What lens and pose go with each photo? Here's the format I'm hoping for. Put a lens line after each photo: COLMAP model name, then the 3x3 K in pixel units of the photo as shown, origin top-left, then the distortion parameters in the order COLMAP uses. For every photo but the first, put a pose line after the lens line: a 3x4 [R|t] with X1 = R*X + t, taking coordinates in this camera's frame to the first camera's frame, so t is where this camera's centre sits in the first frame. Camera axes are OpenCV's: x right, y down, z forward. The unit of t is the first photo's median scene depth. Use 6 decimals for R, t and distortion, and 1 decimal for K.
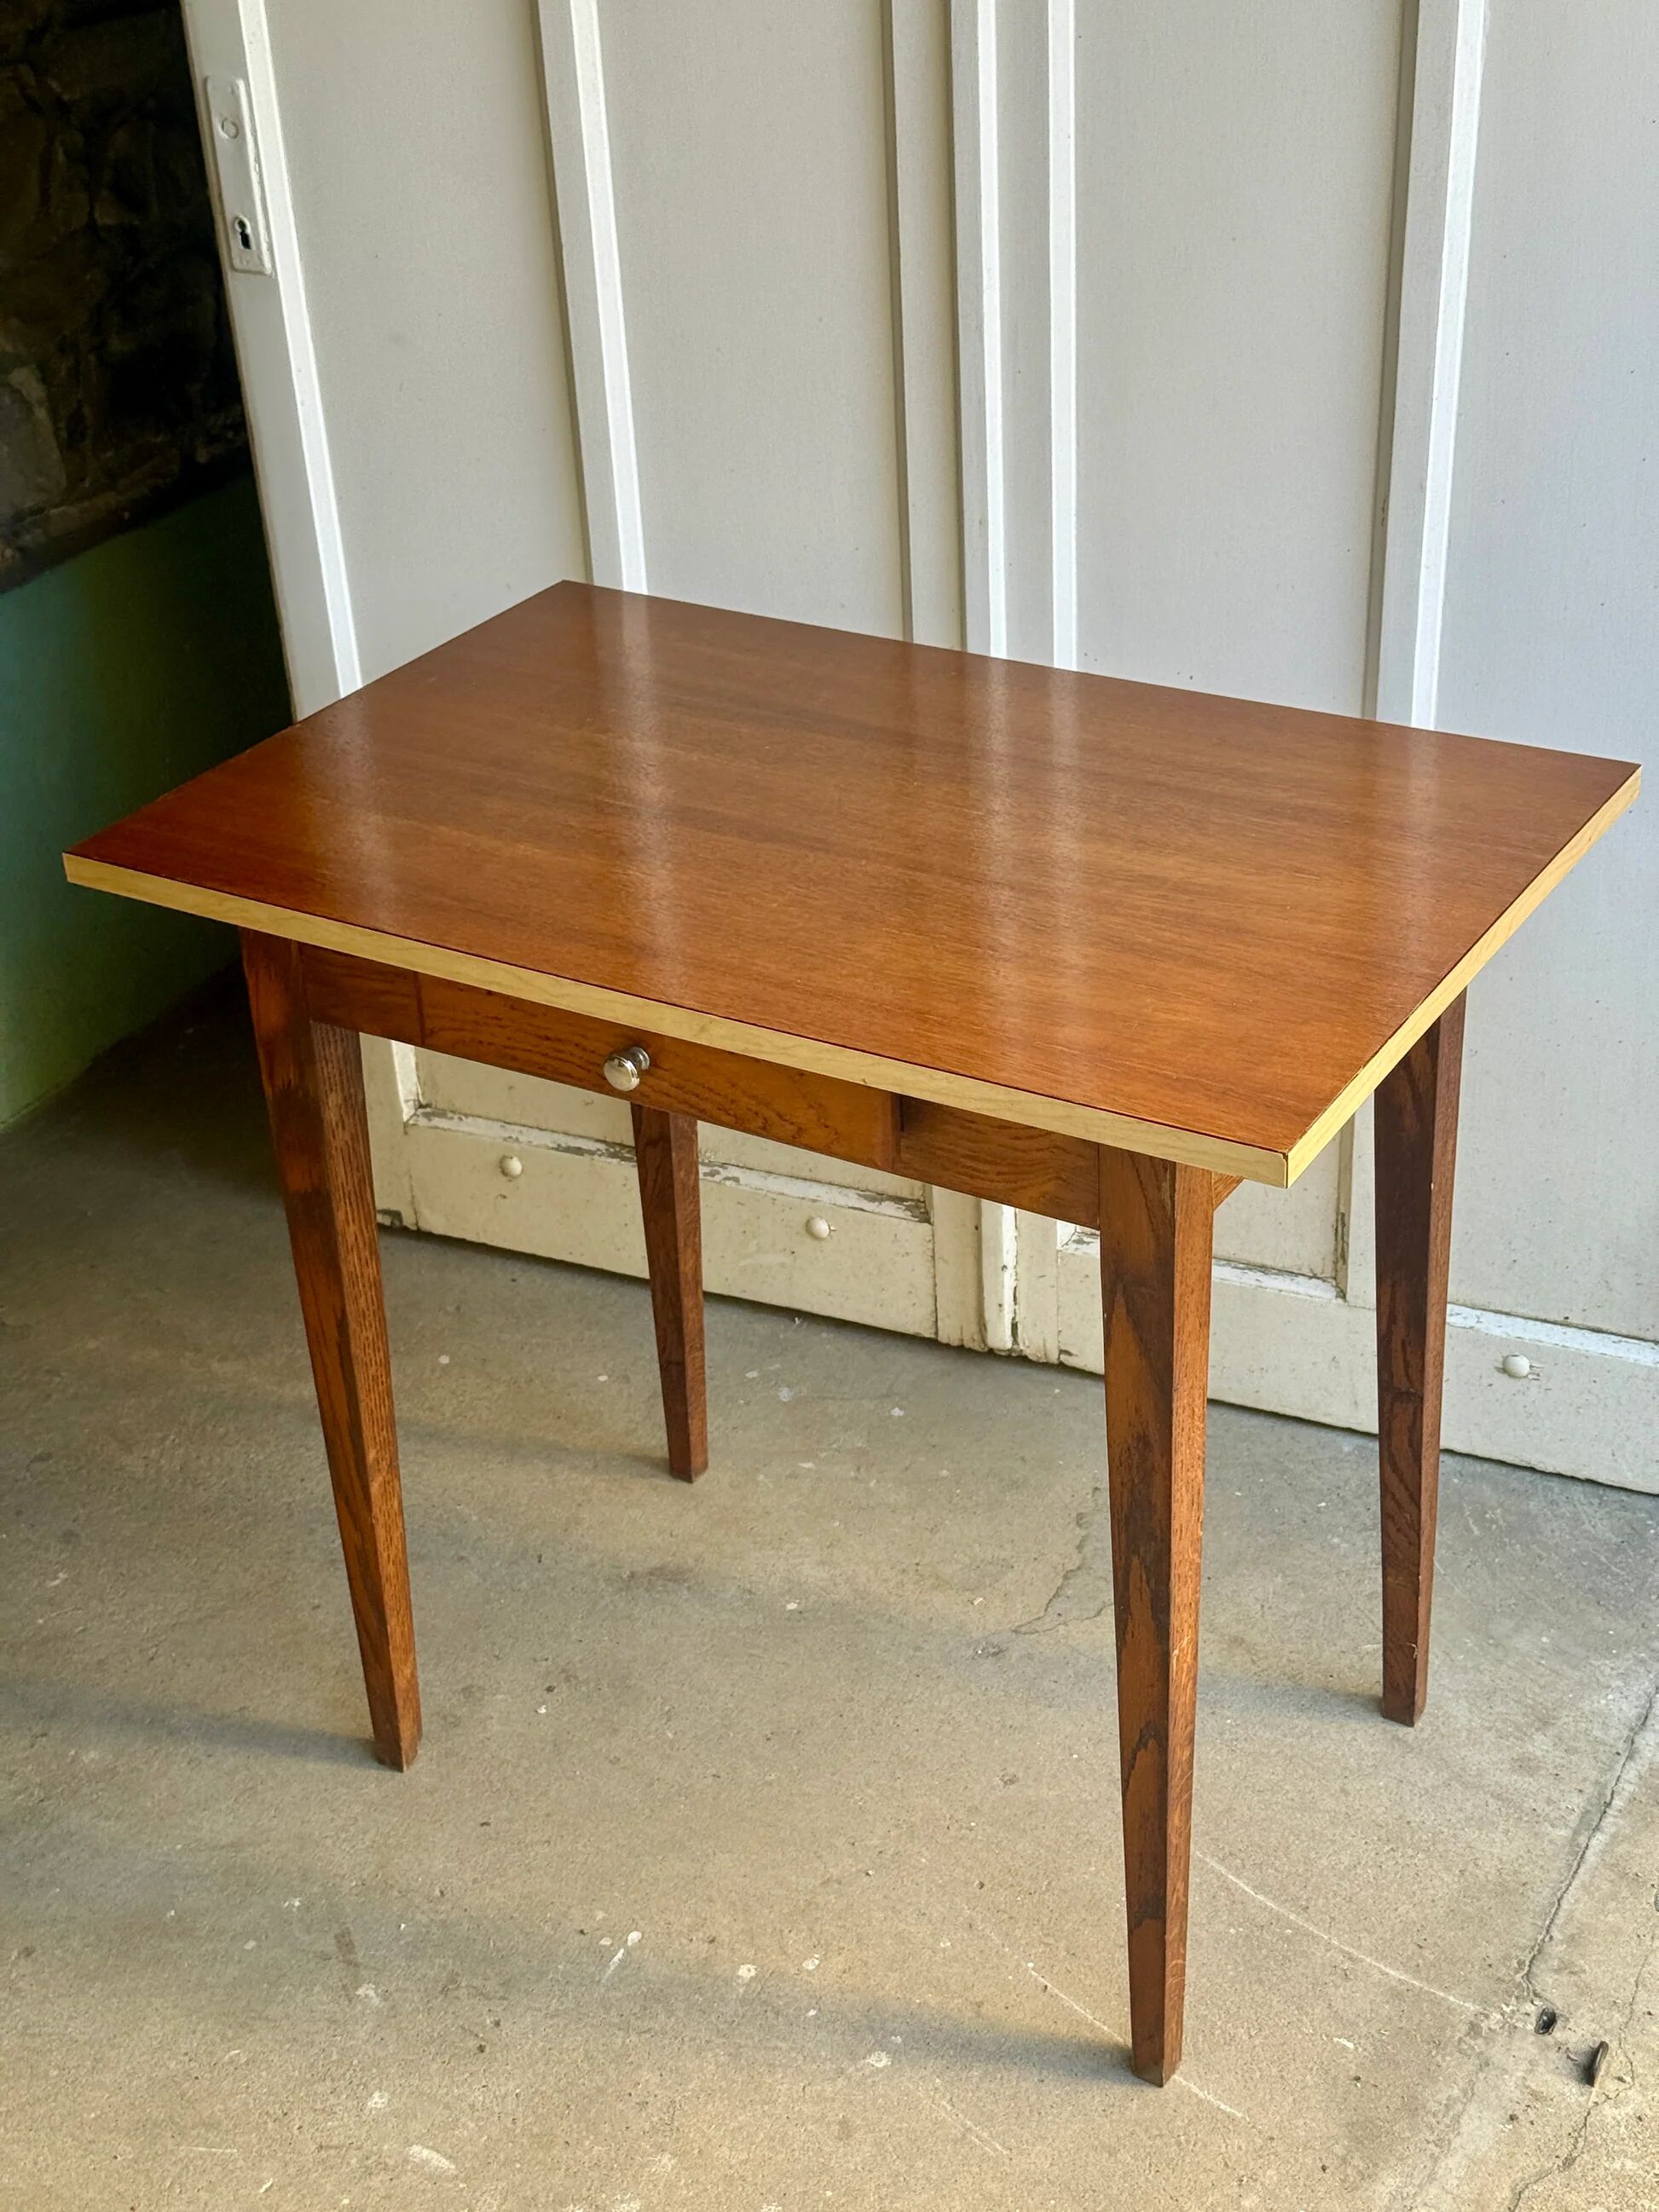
lens RADIAL K [[3135.6, 0, 826.6], [0, 3135.6, 1104.3], [0, 0, 1]] dist [0.140287, 0.000000]
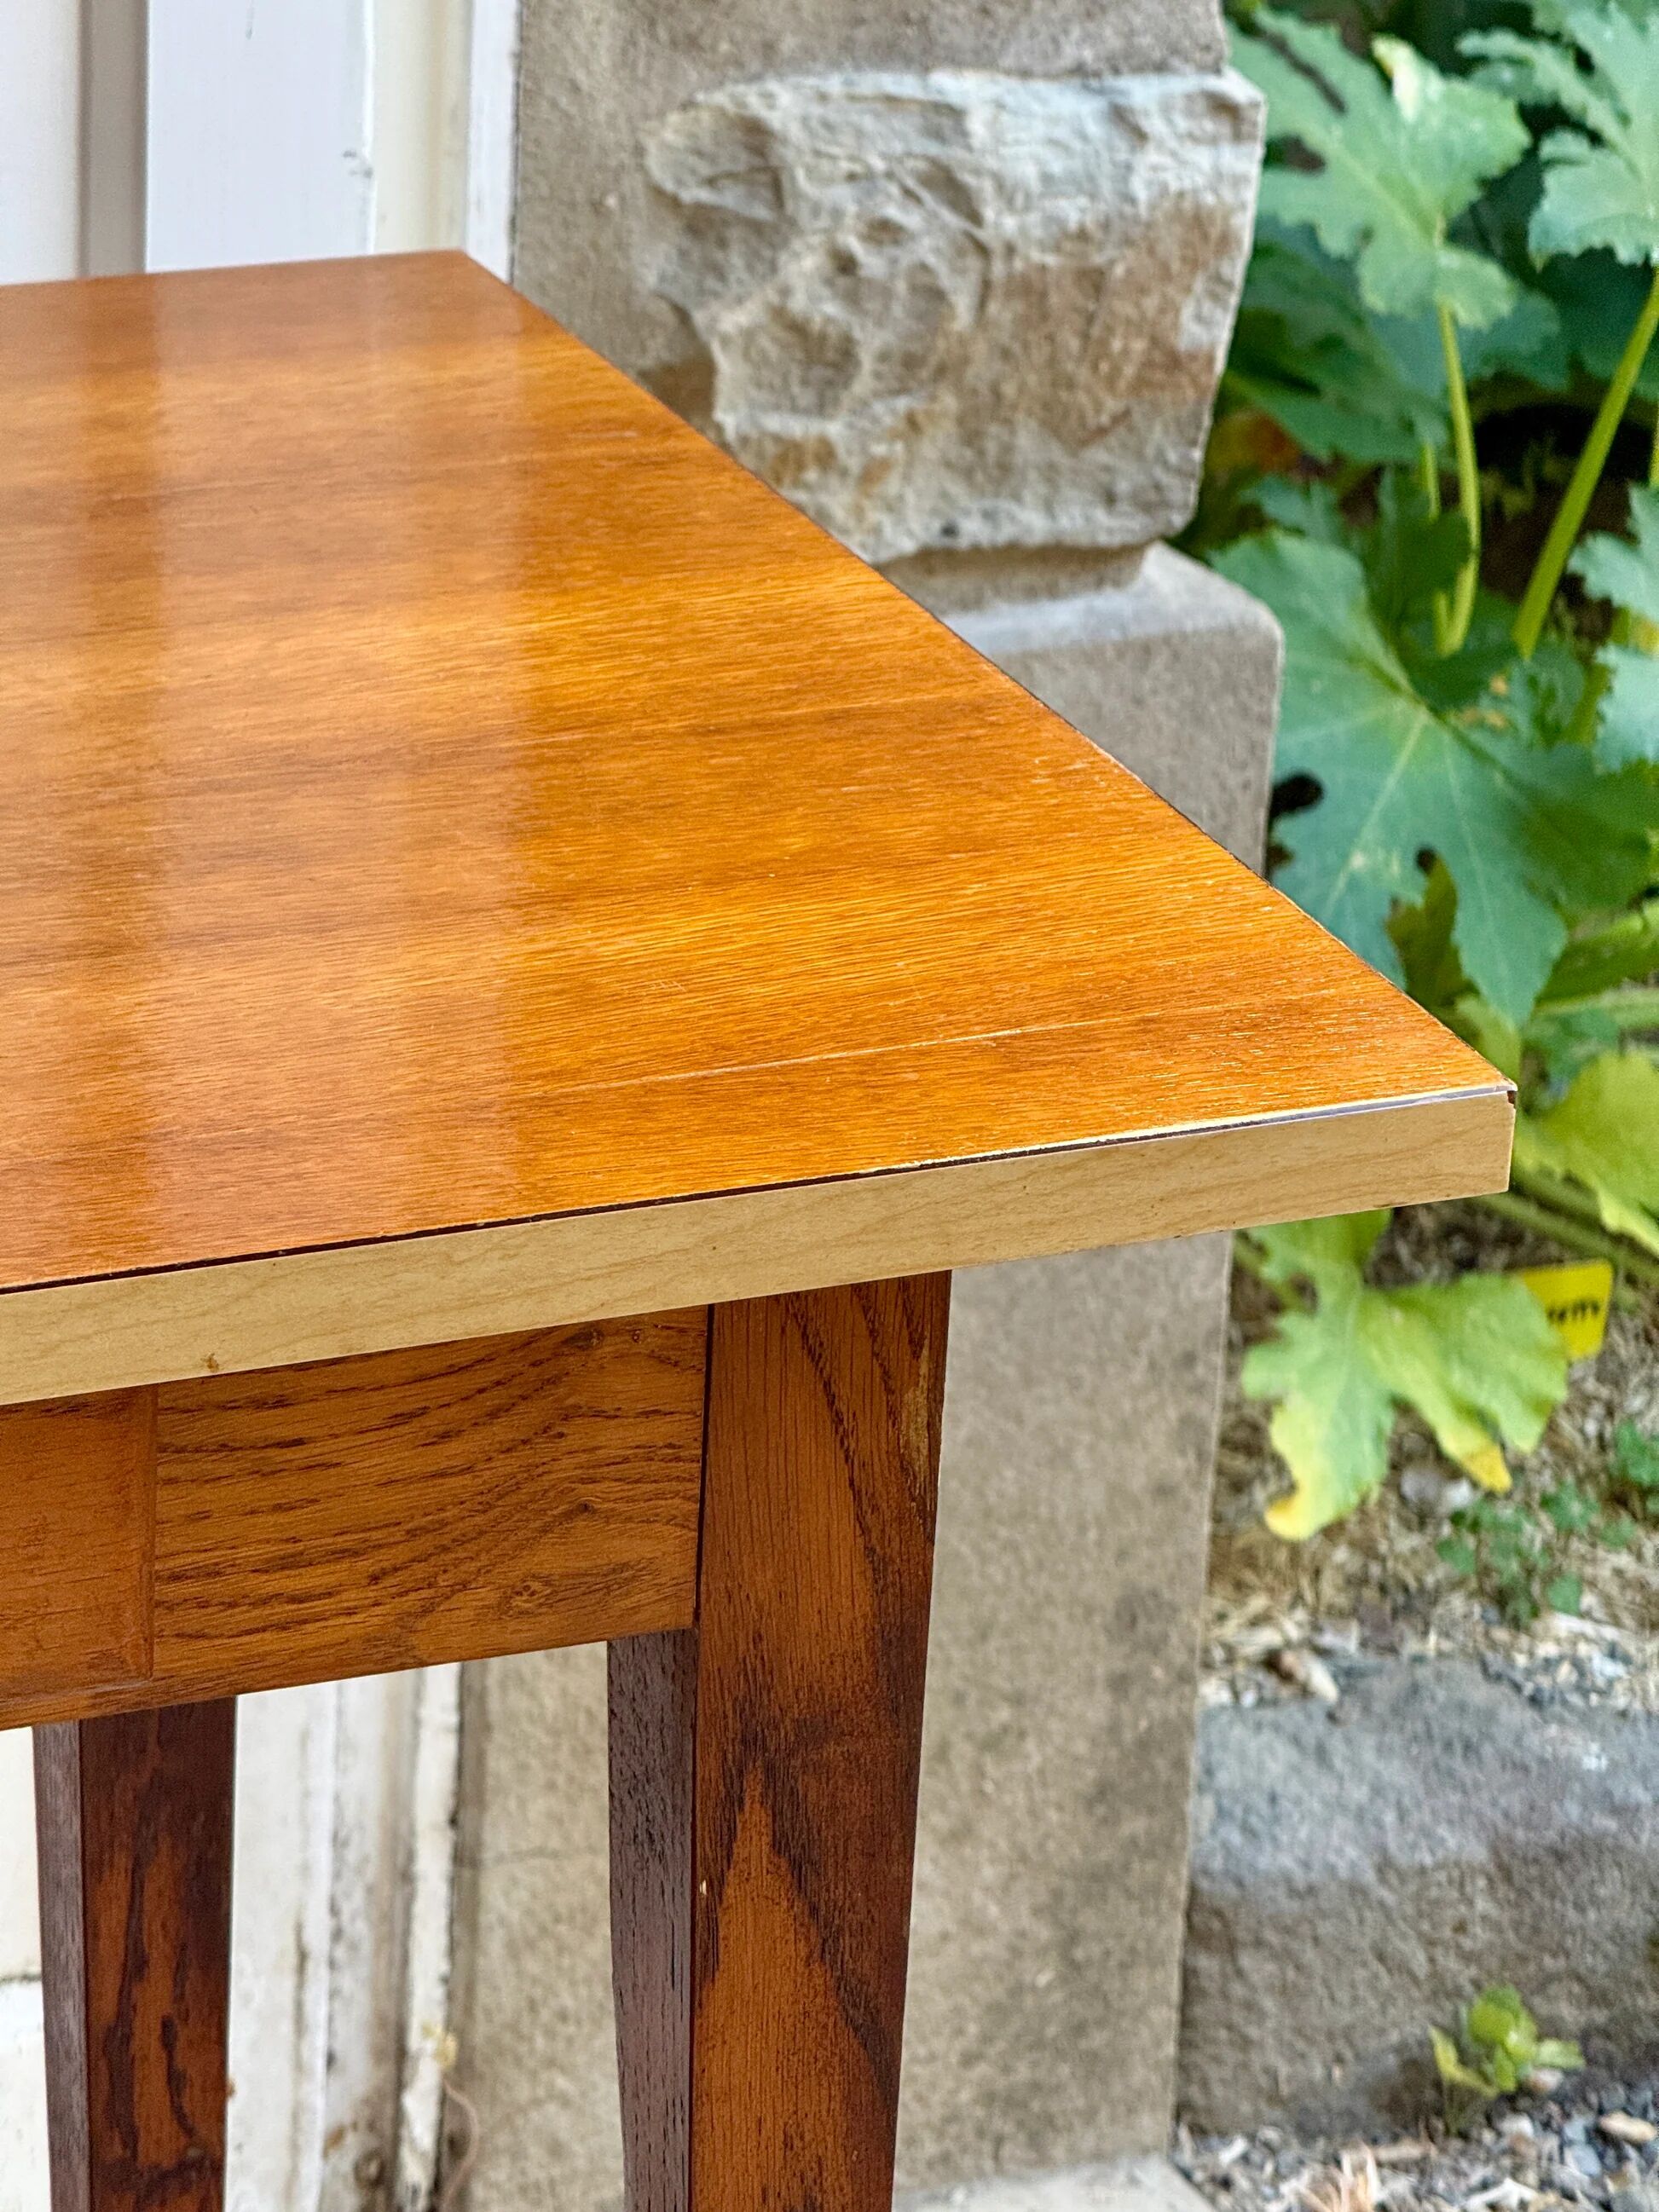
lens RADIAL K [[7951.3, 0, 846.4], [0, 7951.3, 1141.5], [0, 0, 1]] dist [0.273076, 0.000000]
pose [[0.579248, -0.253262, 0.774810, -0.419350], [0.340559, 0.938770, 0.052253, -0.035935], [-0.740602, 0.233601, 0.630032, 0.340273]]
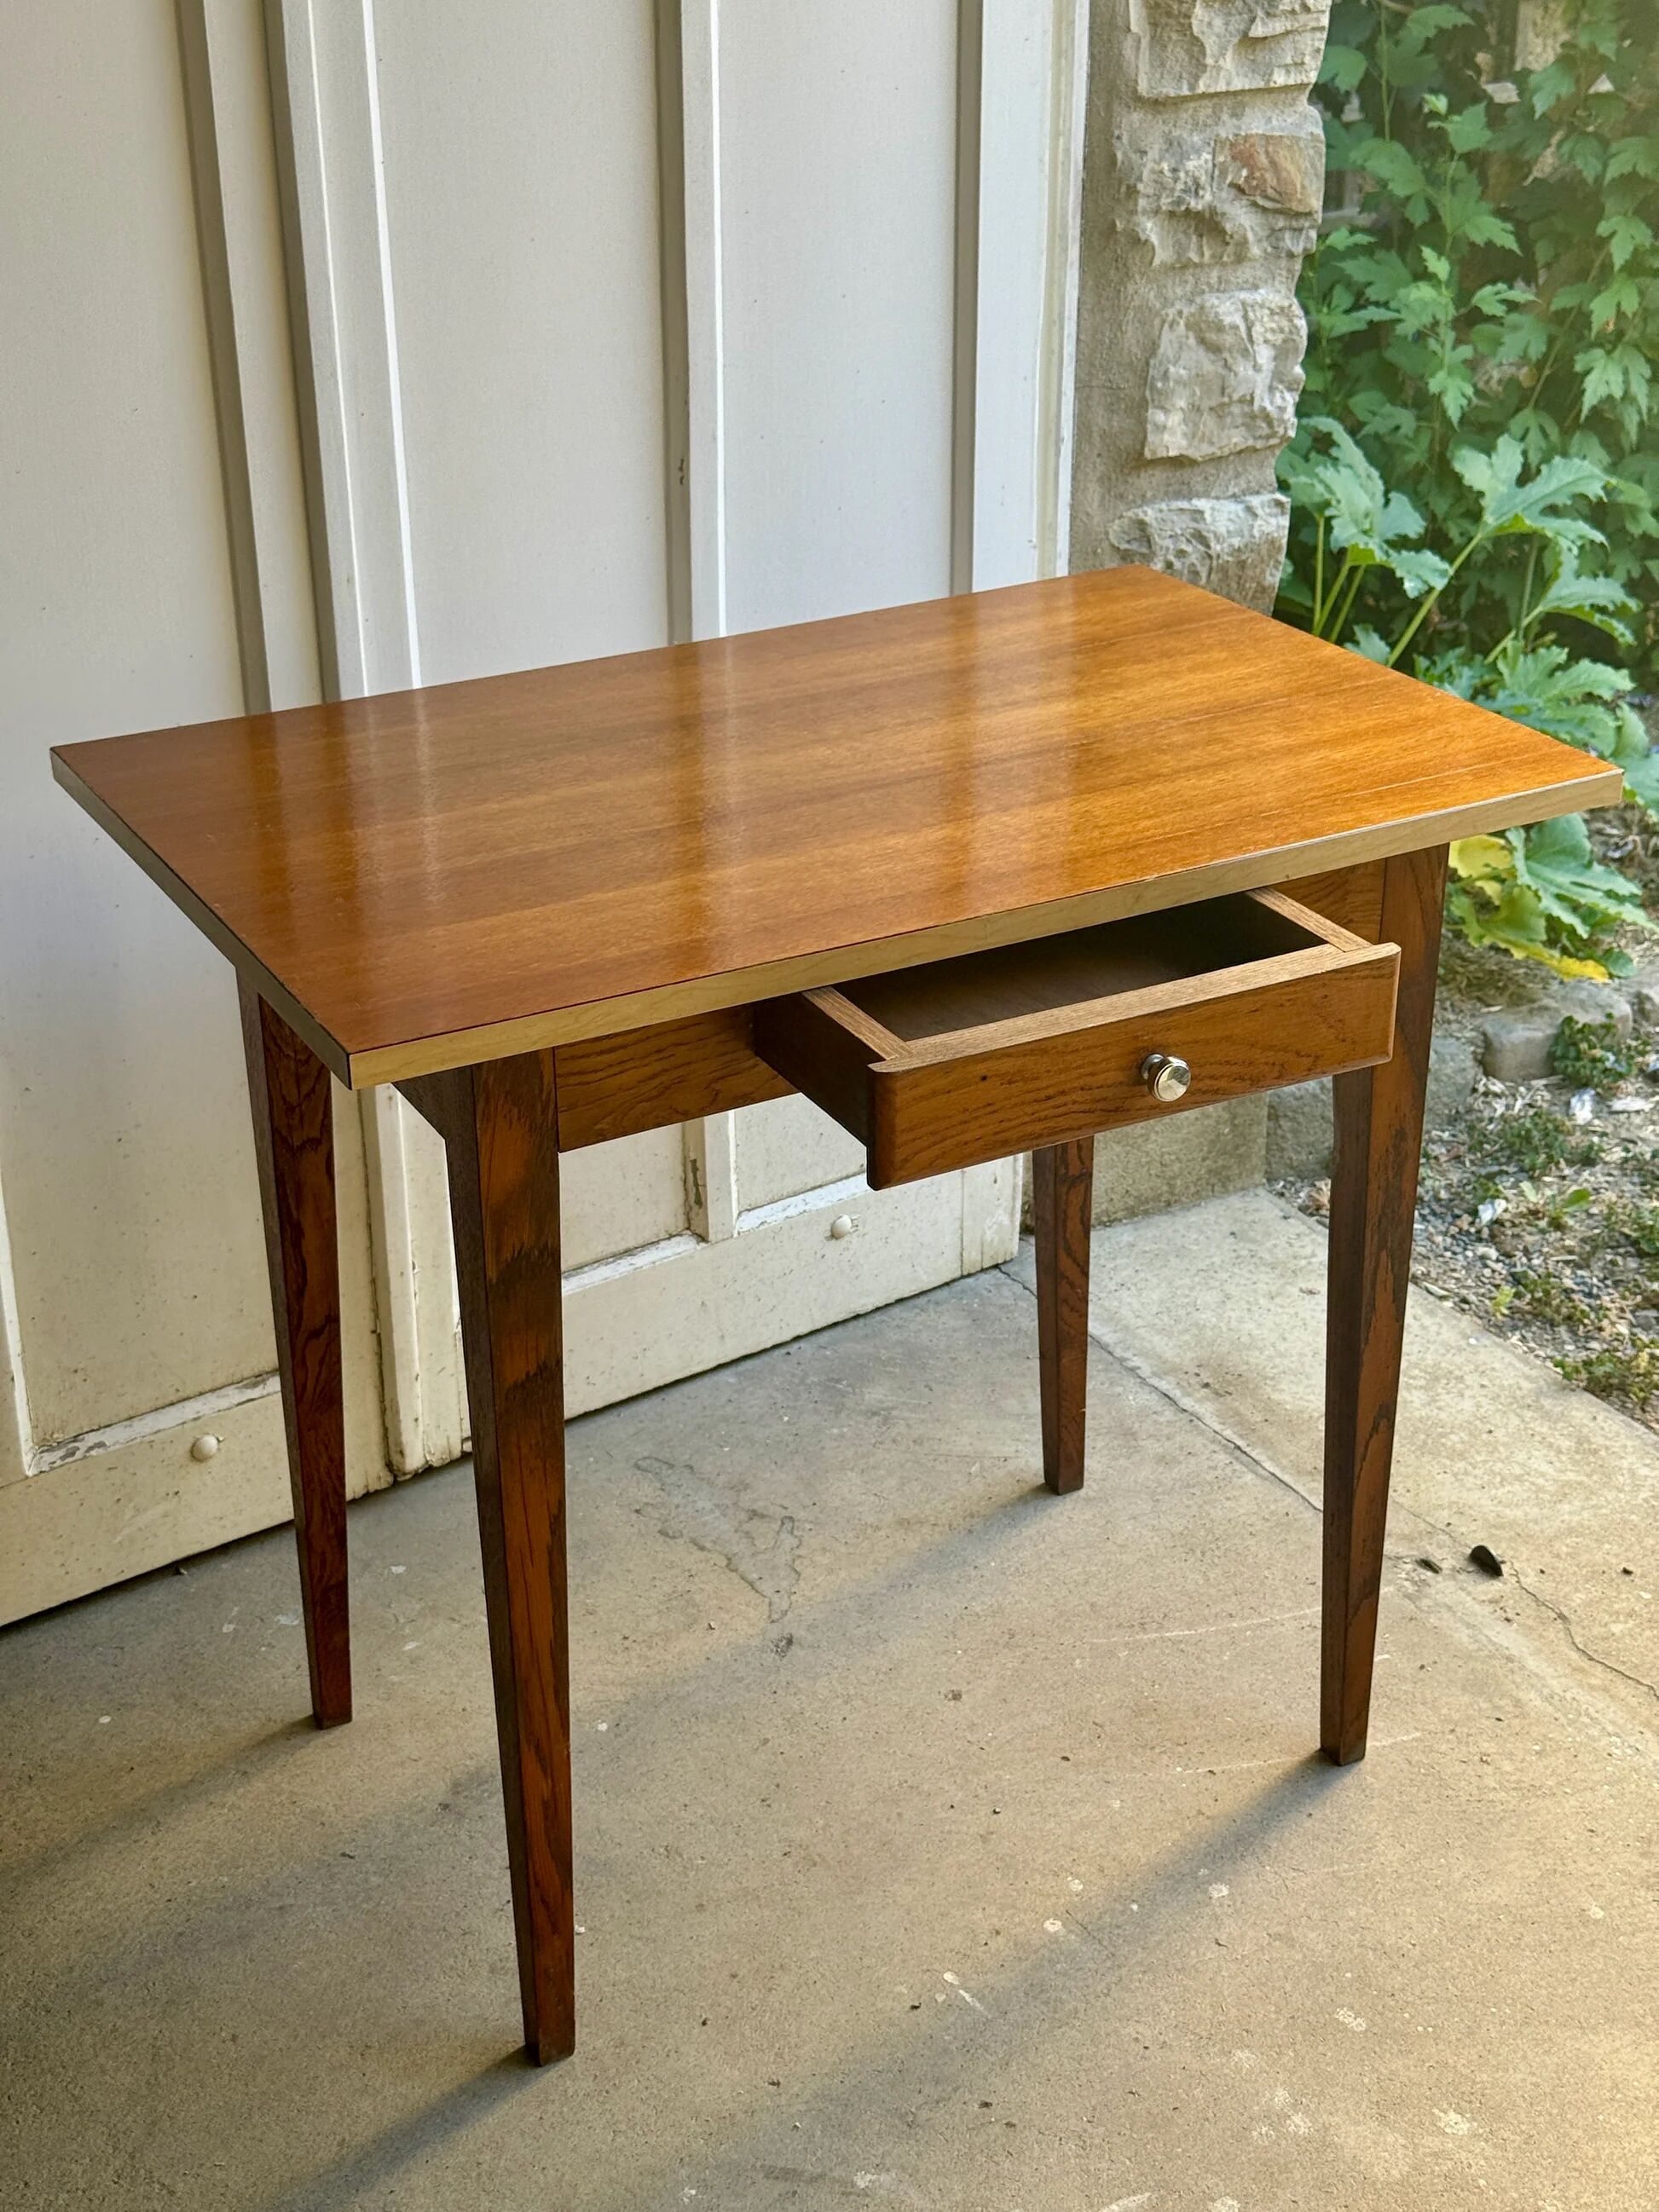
lens RADIAL K [[3135.6, 0, 827.4], [0, 3135.6, 1127.7], [0, 0, 1]] dist [0.140287, 0.000000]
pose [[0.509080, -0.343923, 0.789021, -0.714676], [0.415551, 0.900993, 0.124615, -0.097760], [-0.753760, 0.264440, 0.601595, 0.371156]]
